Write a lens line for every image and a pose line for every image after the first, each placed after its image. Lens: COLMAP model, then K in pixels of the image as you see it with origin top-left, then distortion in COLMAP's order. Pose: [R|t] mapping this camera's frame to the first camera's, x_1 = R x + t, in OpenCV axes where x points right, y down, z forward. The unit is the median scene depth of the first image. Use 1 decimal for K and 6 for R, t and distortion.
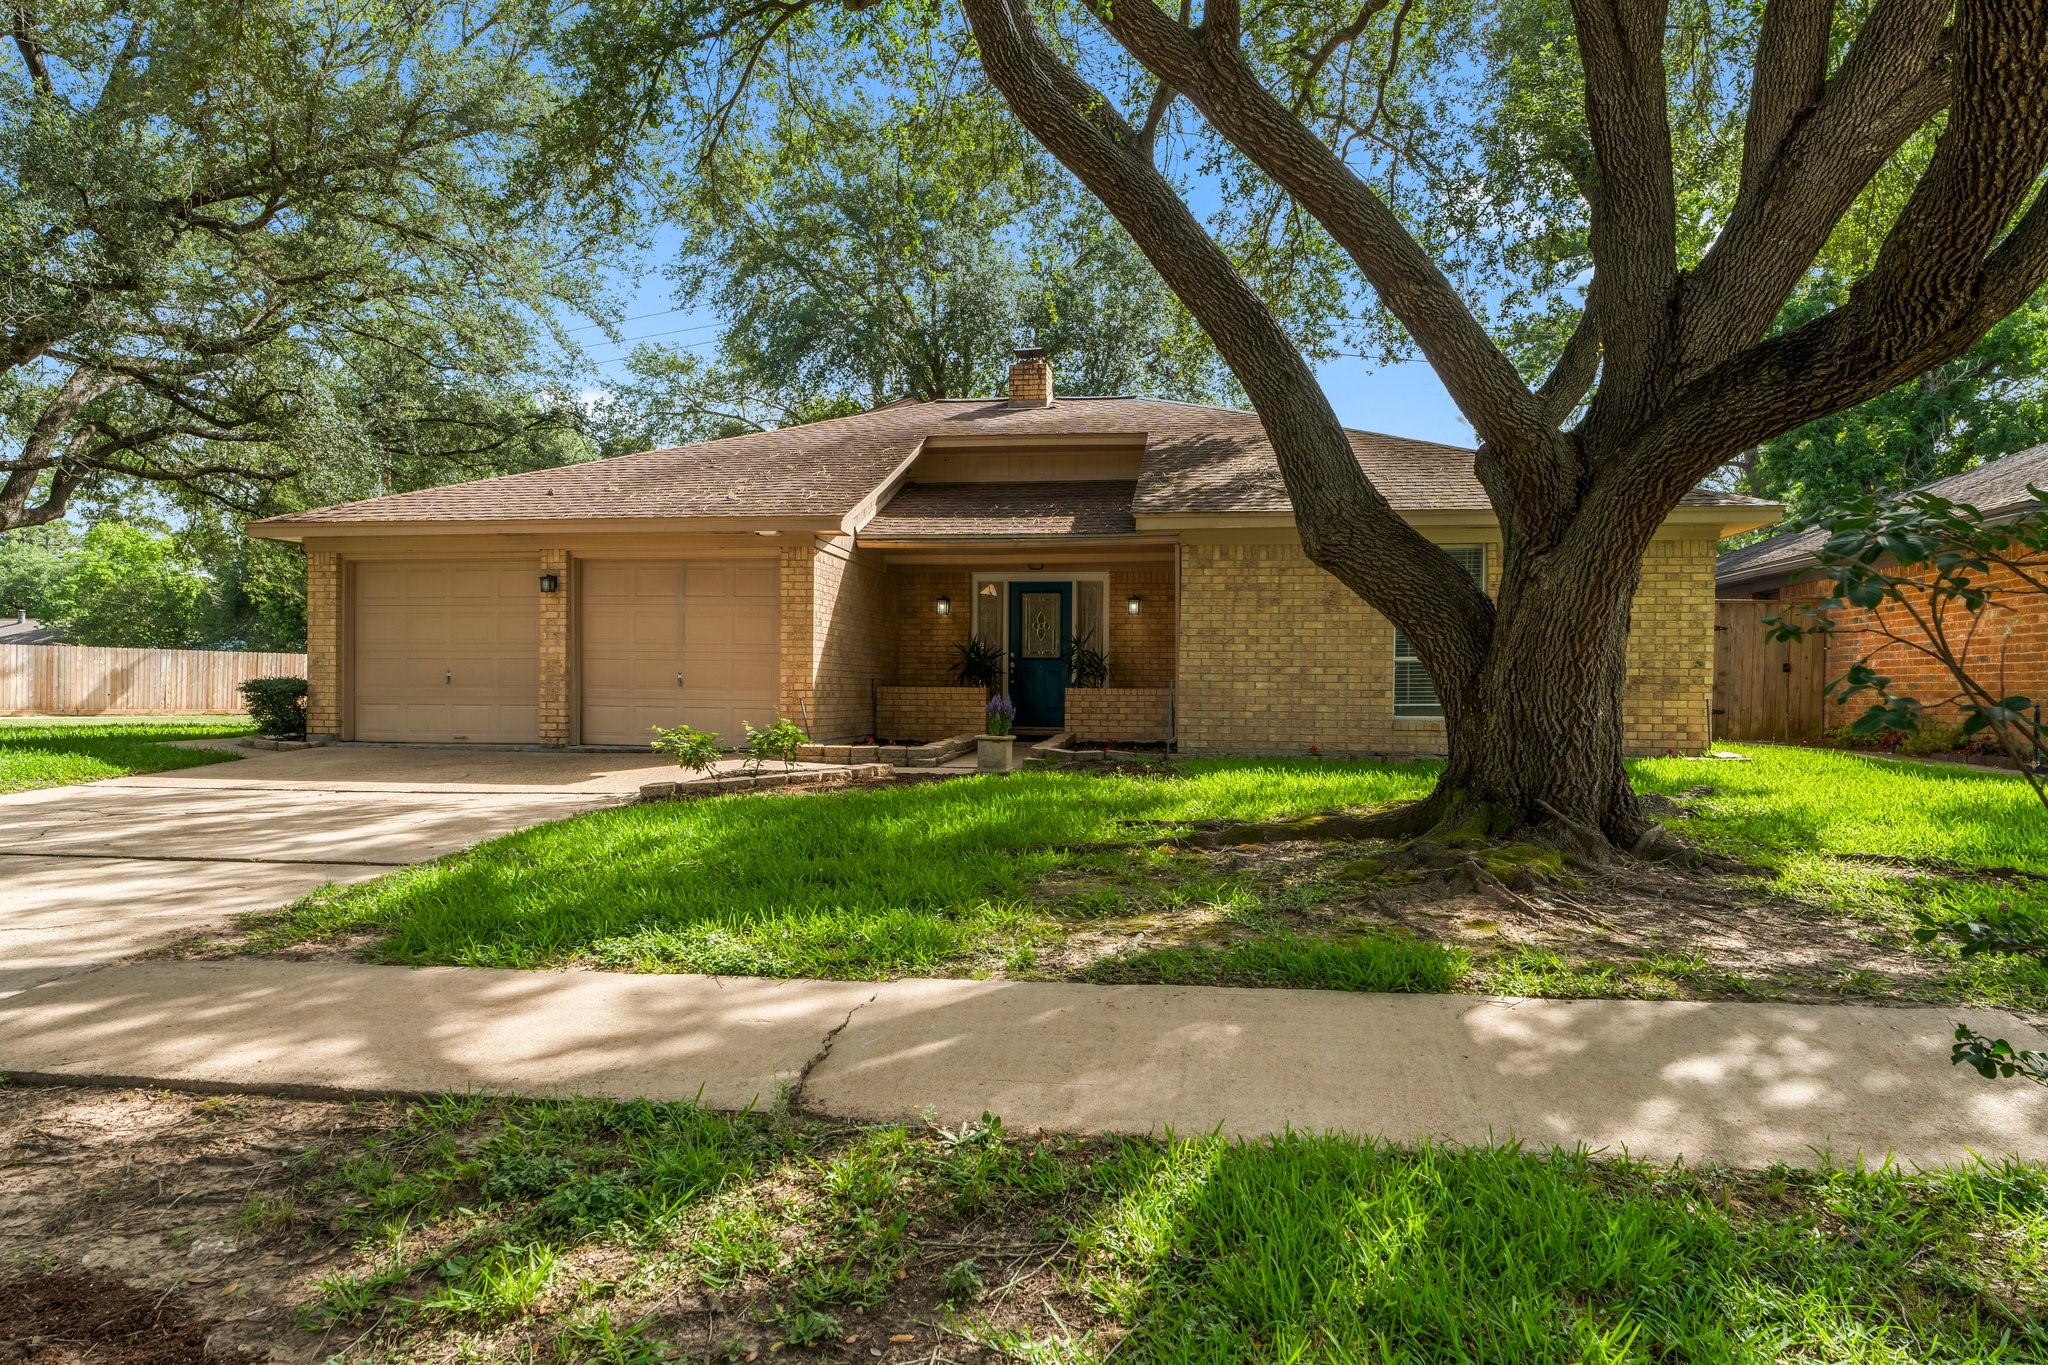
lens RADIAL K [[1244.5, 0, 1022.6], [0, 1244.5, 681.7], [0, 0, 1]] dist [0.004217, -0.000492]
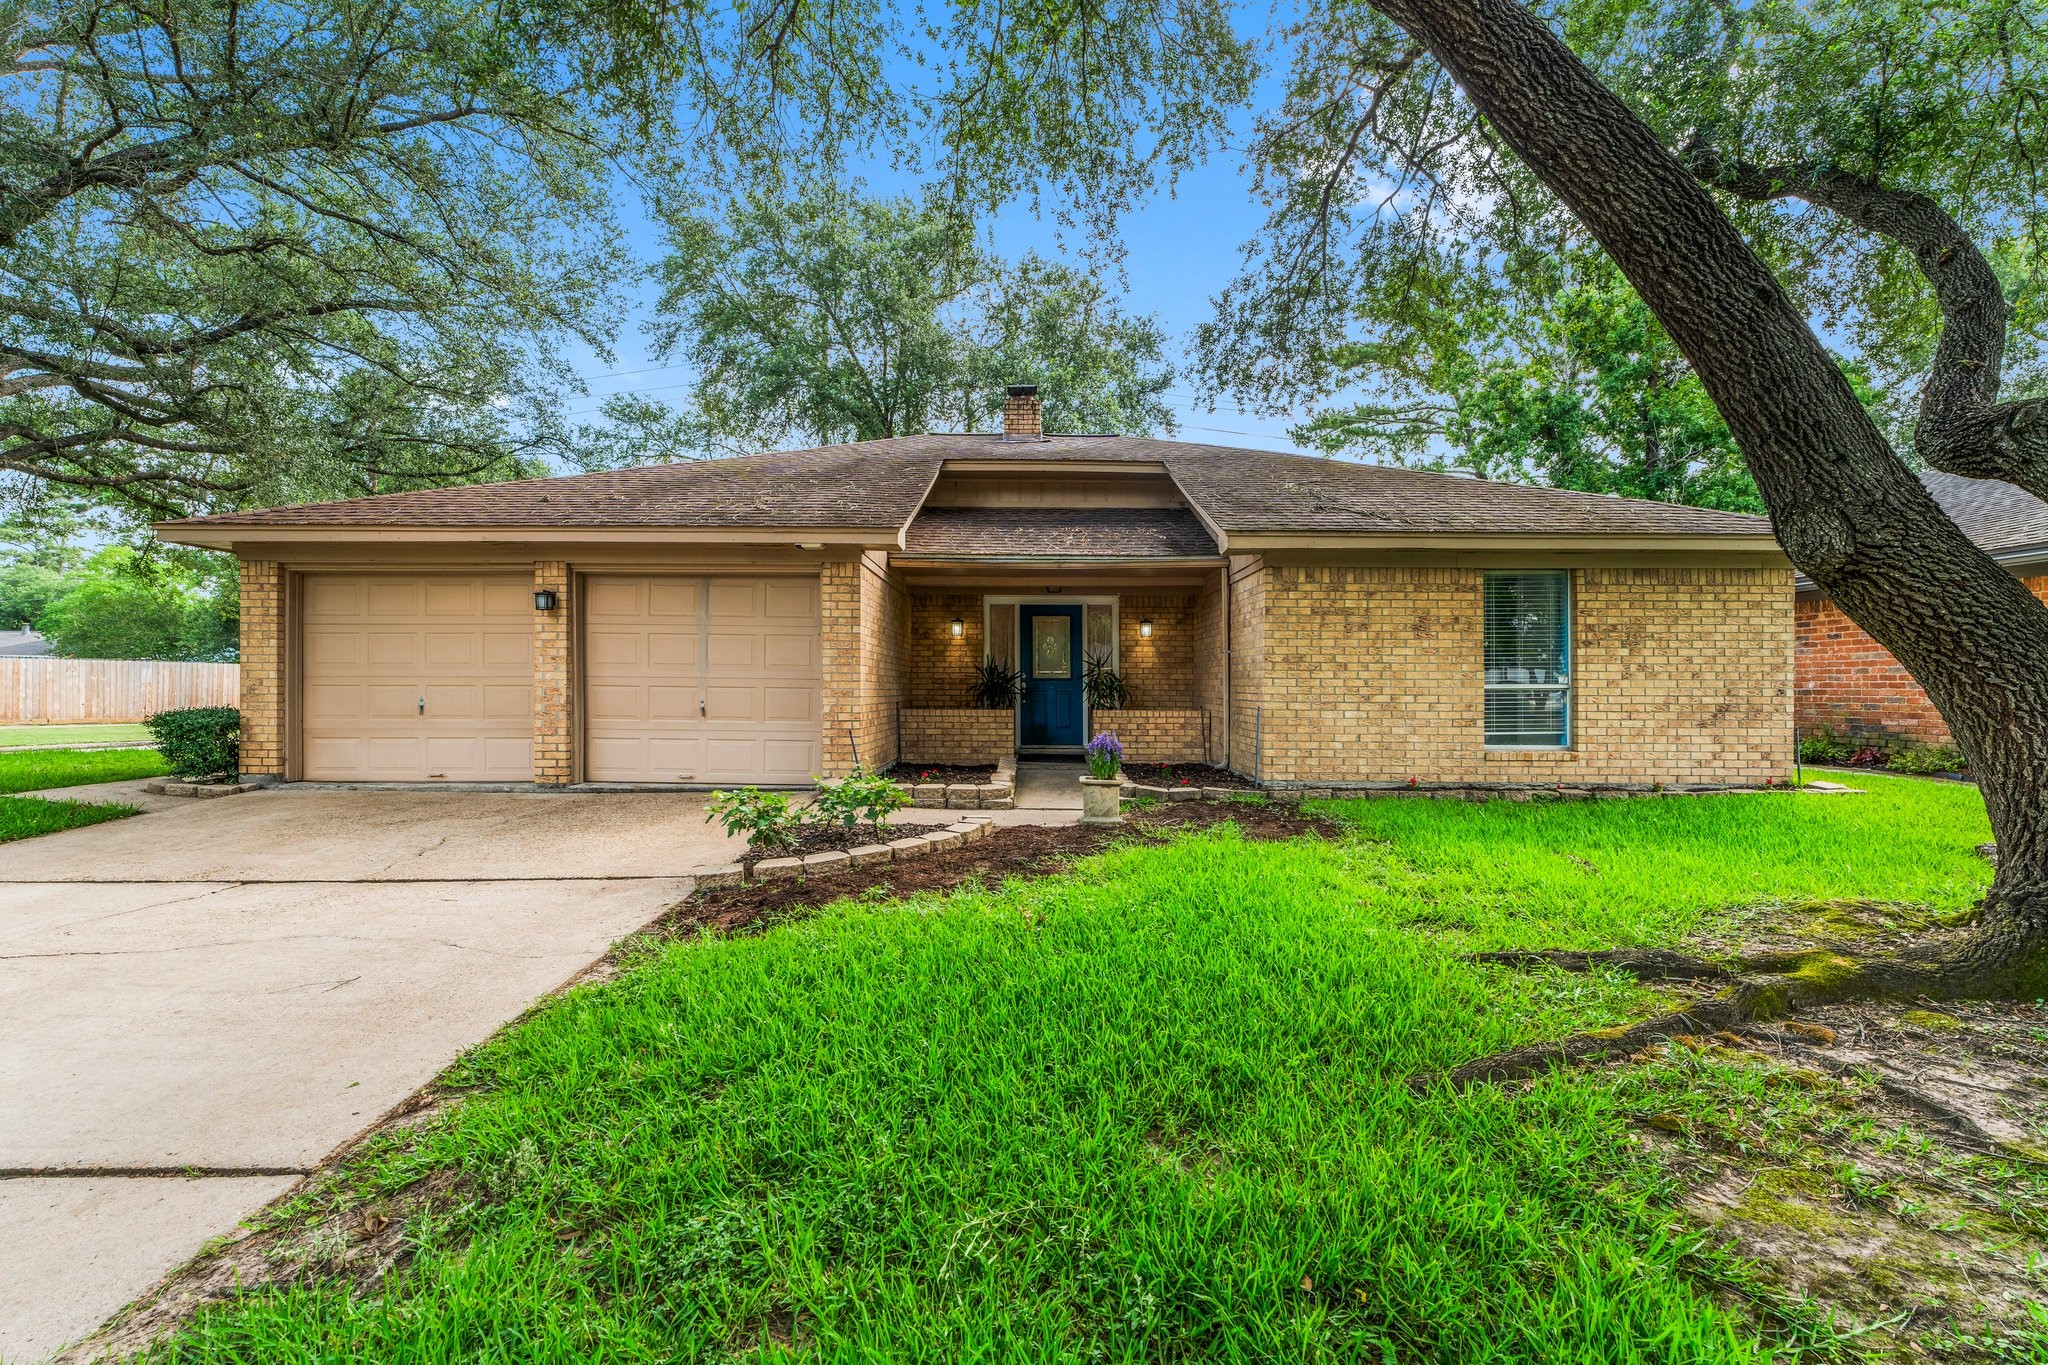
lens RADIAL K [[875.9, 0, 1026.6], [0, 875.9, 681.9], [0, 0, 1]] dist [-0.001158, 0.000423]
pose [[0.987426, -0.003527, 0.158044, -0.136559], [0.002935, 0.999988, 0.003980, -0.021738], [-0.158057, -0.003466, 0.987424, 0.321557]]
